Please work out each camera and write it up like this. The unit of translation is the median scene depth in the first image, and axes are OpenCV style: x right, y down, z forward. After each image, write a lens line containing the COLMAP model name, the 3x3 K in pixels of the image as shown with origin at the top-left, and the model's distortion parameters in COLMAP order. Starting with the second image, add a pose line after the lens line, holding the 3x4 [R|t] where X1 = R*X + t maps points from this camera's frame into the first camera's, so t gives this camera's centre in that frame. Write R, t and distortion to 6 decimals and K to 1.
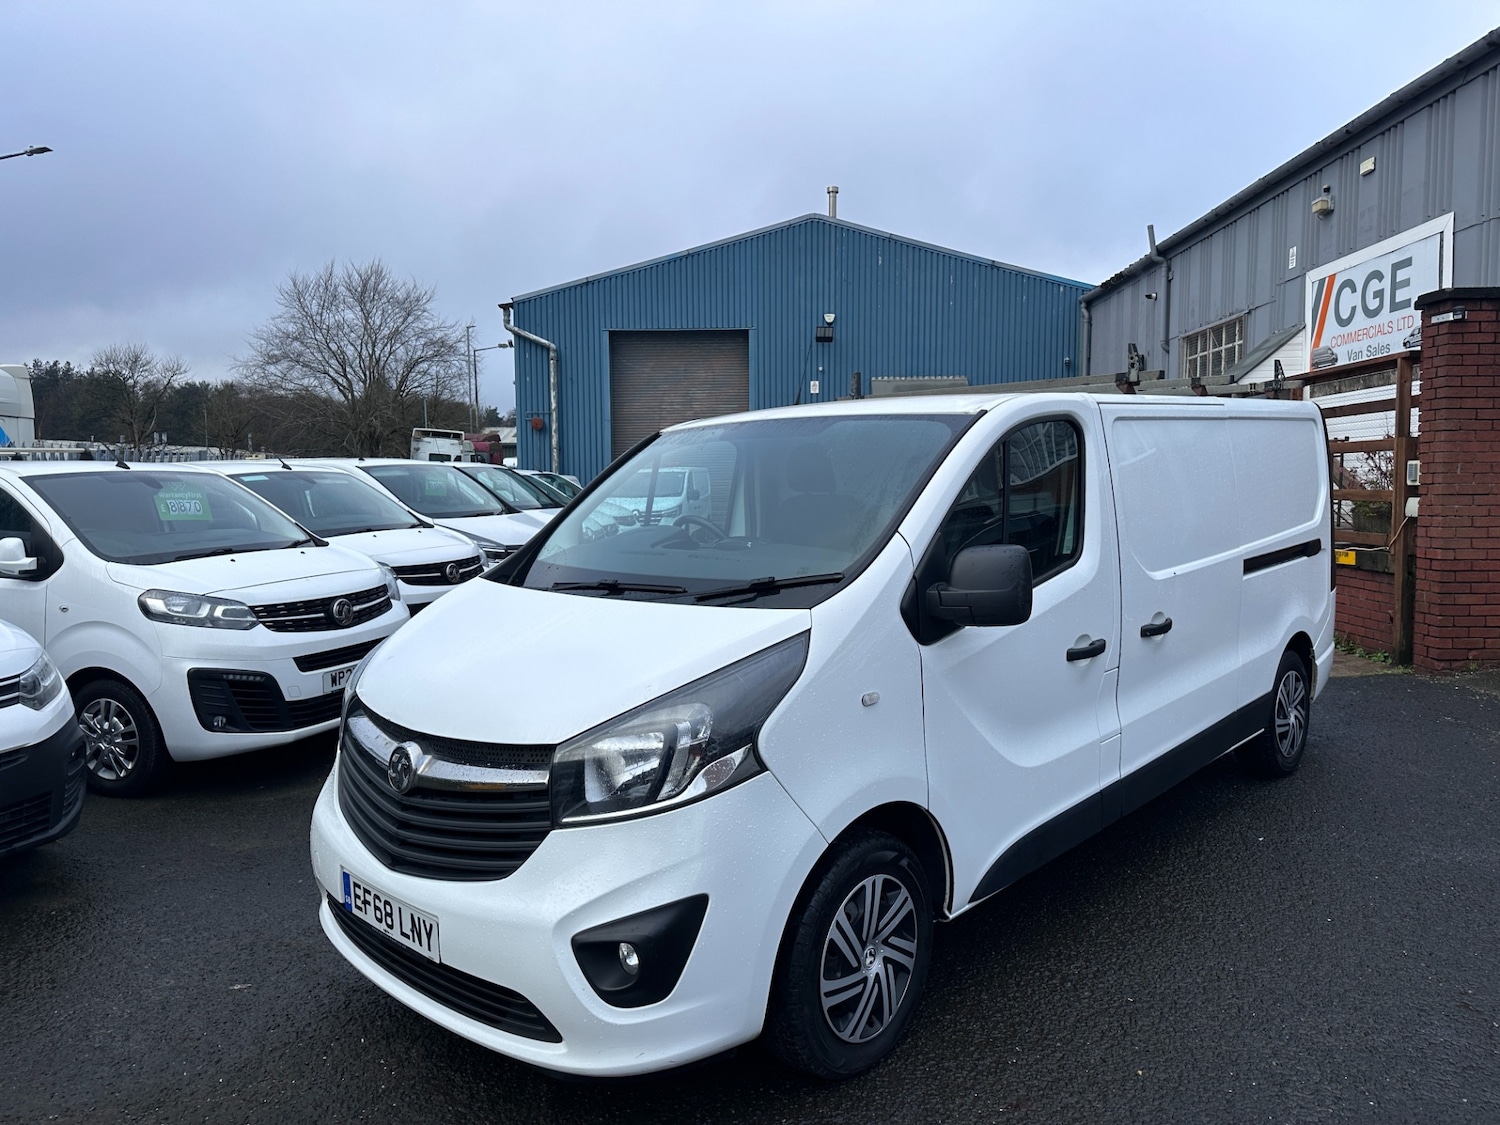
lens RADIAL K [[1035.3, 0, 758.8], [0, 1035.3, 555.2], [0, 0, 1]] dist [0.063520, -0.074442]
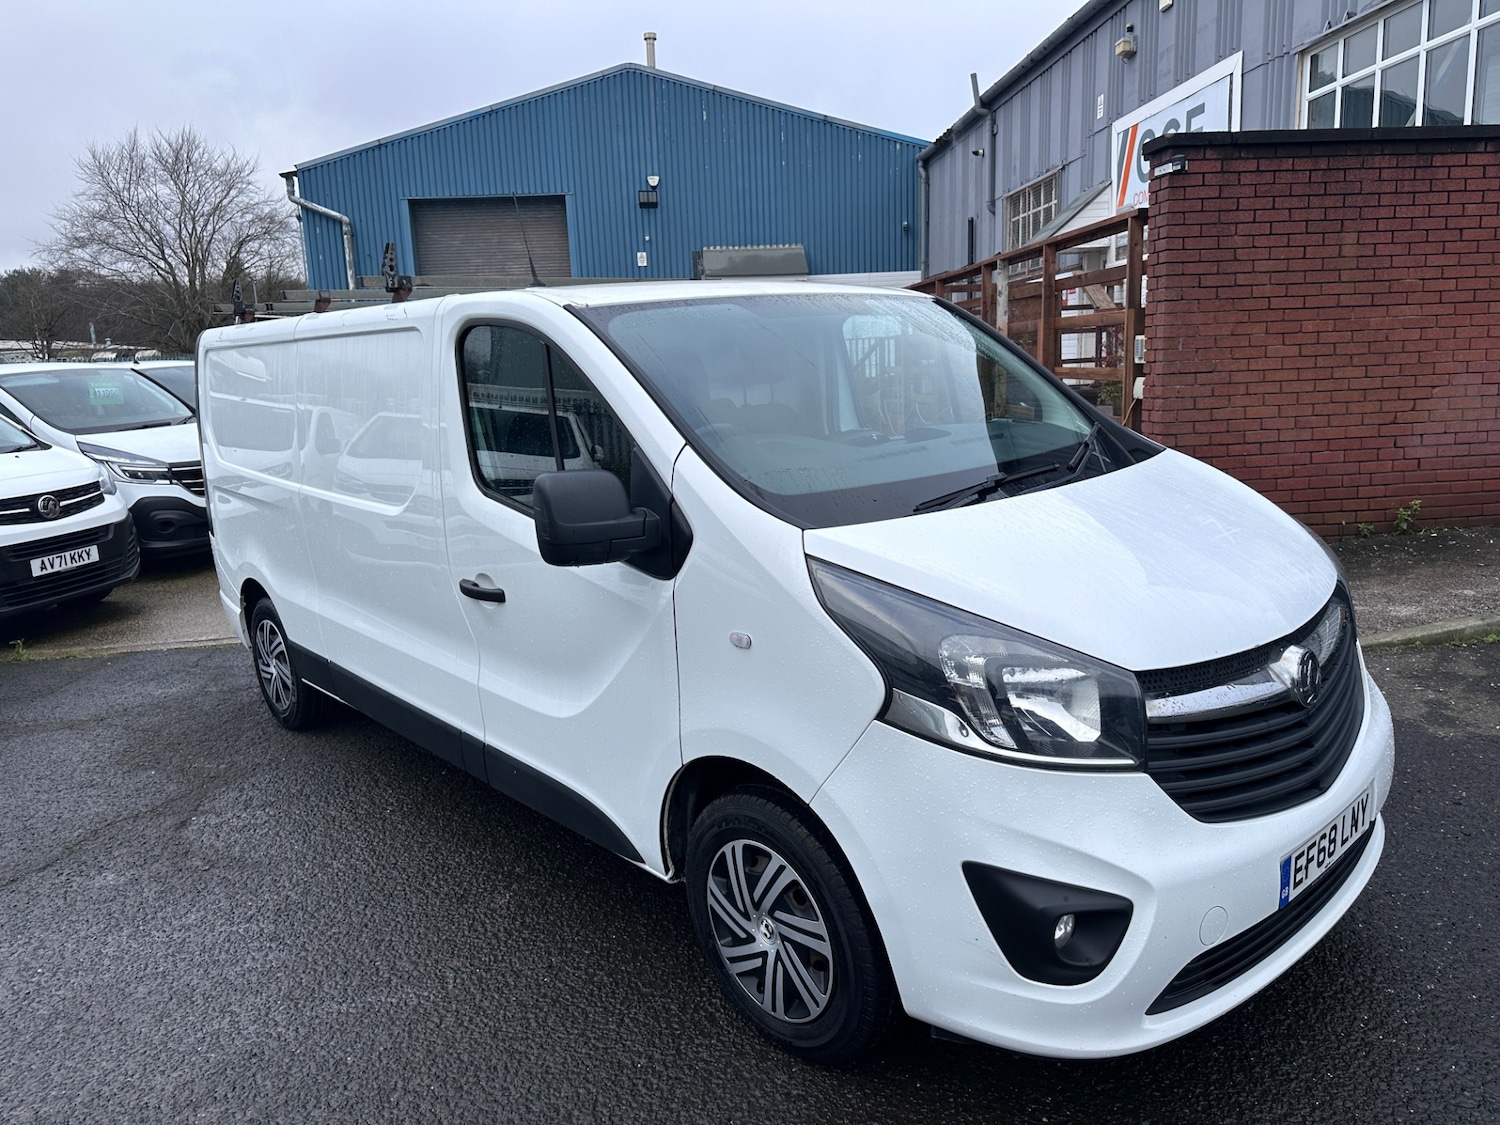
lens RADIAL K [[1052.9, 0, 752.3], [0, 1052.9, 545.7], [0, 0, 1]] dist [0.042466, -0.058103]
pose [[0.994828, -0.049864, 0.088495, 0.218589], [0.040148, 0.993300, 0.108366, -0.024490], [-0.093306, -0.104253, 0.990164, 0.125130]]
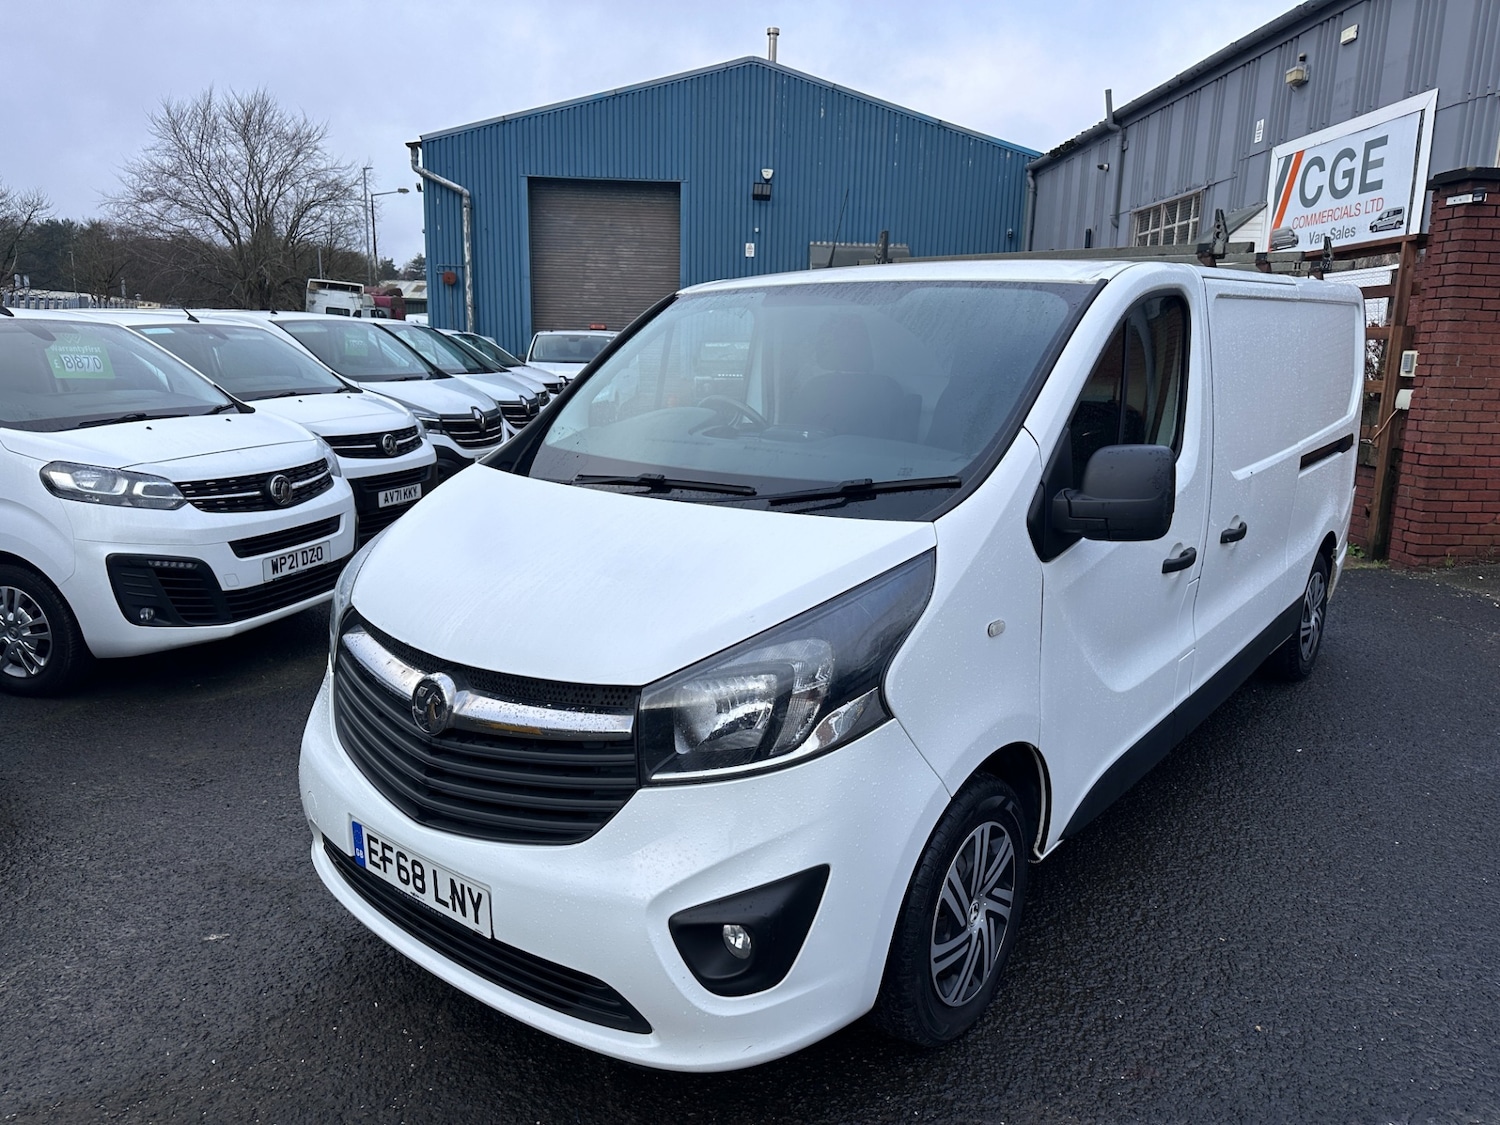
lens RADIAL K [[1045.3, 0, 761.7], [0, 1045.3, 561.9], [0, 0, 1]] dist [0.036724, -0.047027]
pose [[0.996110, 0.012737, 0.087196, -0.058761], [-0.023833, 0.991562, 0.127423, -0.006703], [-0.084837, -0.129006, 0.988008, 0.068131]]
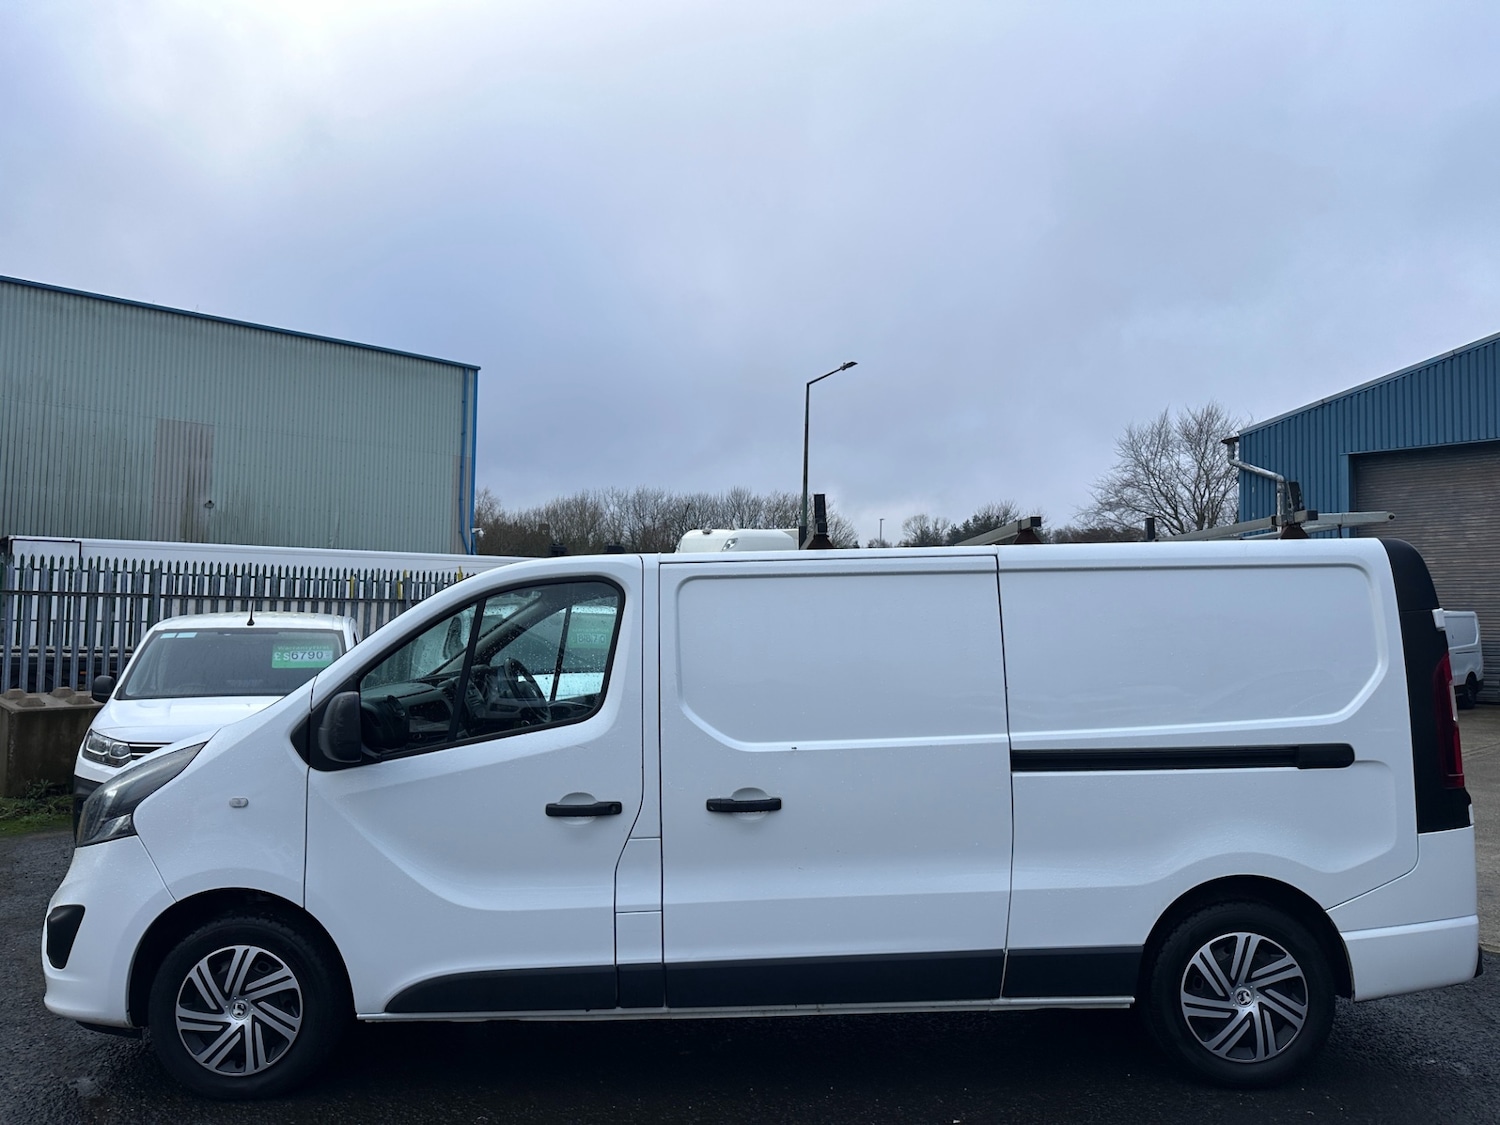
lens RADIAL K [[1035.3, 0, 758.8], [0, 1035.3, 555.2], [0, 0, 1]] dist [0.063520, -0.074442]
pose [[0.692049, -0.026441, -0.721366, 0.570967], [-0.069312, 0.992277, -0.102866, -0.030279], [0.718515, 0.121188, 0.684872, 0.196229]]
